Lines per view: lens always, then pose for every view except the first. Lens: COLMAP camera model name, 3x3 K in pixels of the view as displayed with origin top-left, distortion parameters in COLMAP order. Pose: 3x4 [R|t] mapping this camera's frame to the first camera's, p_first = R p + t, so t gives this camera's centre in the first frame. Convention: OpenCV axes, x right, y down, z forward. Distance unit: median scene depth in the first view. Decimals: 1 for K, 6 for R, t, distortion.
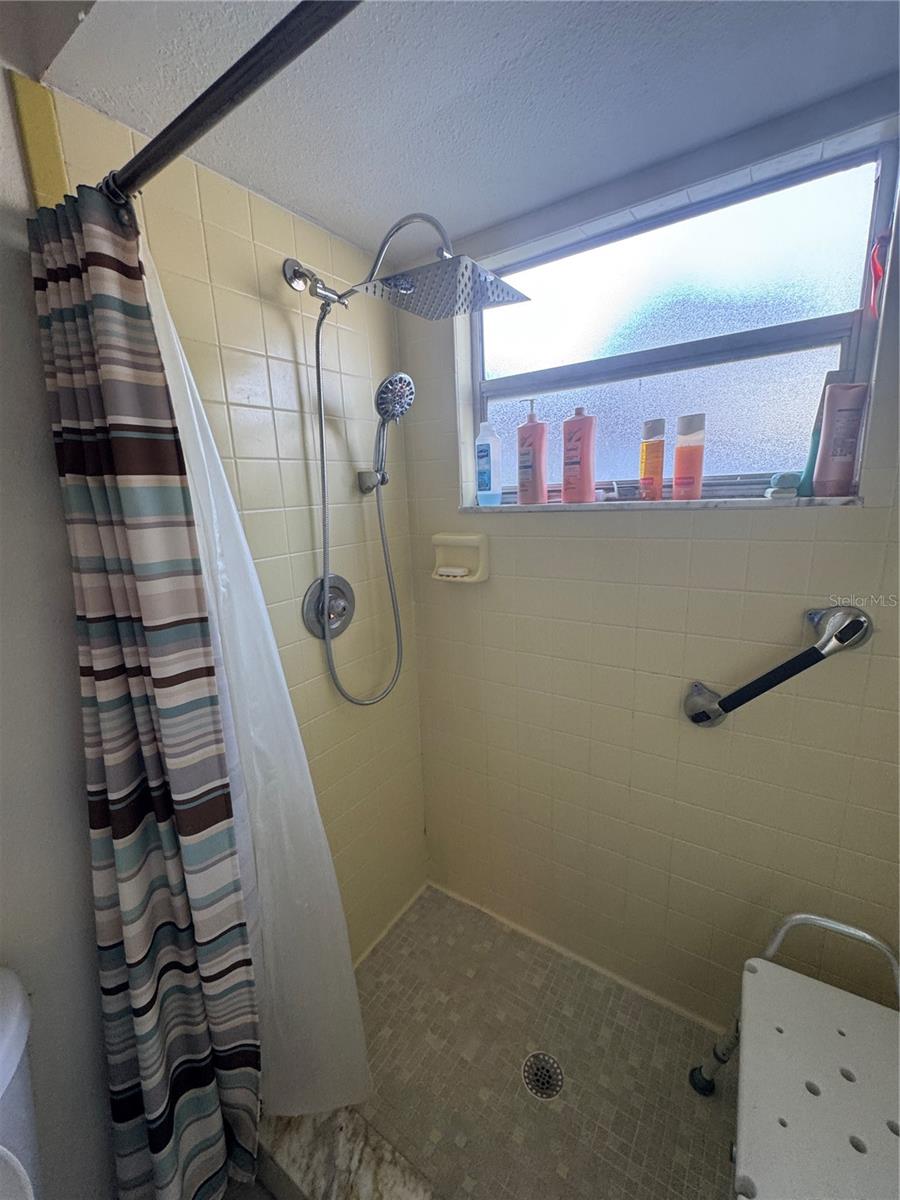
lens RADIAL K [[479.8, 0, 450.0], [0, 479.8, 600.0], [0, 0, 1]] dist [-0.000313, -0.000574]
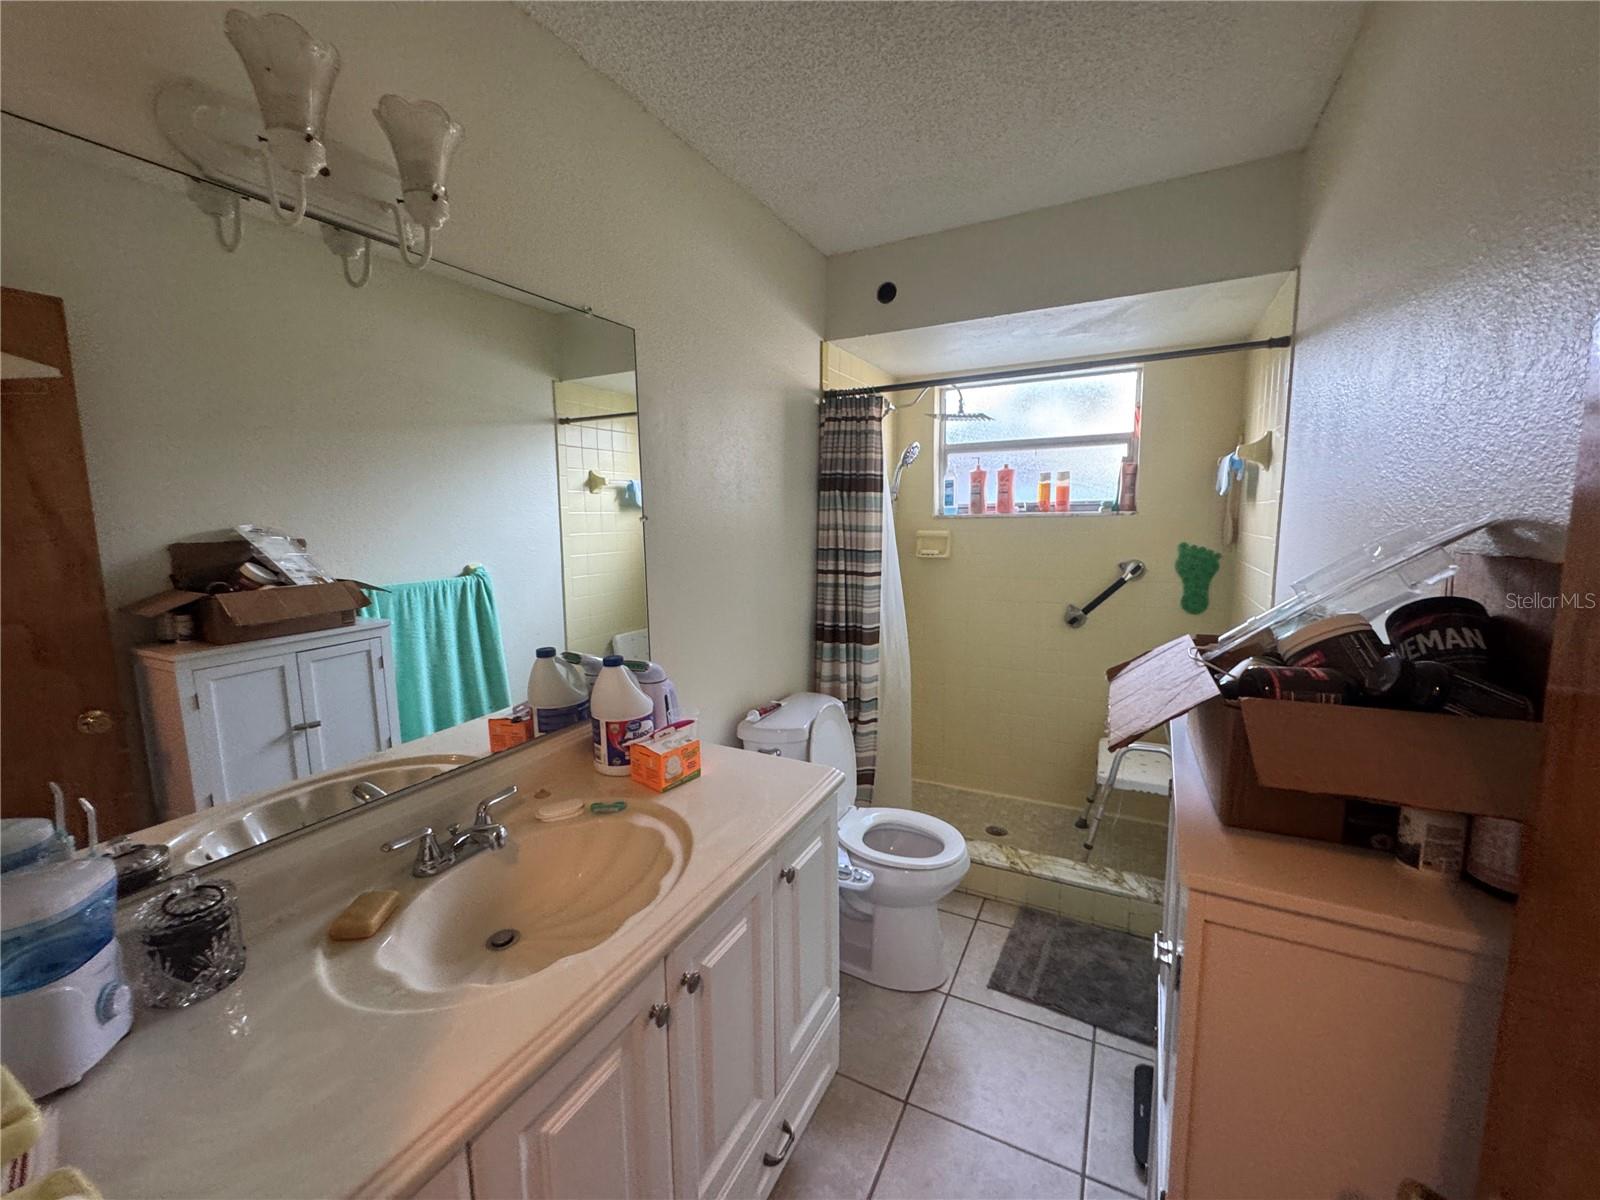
lens RADIAL K [[639.7, 0, 800.0], [0, 639.7, 600.0], [0, 0, 1]] dist [-0.000313, -0.000574]
pose [[0.993328, 0.015354, 0.114299, -0.856821], [-0.004058, 0.995137, -0.098415, 0.403963], [-0.115254, 0.097294, 0.988560, -1.413714]]
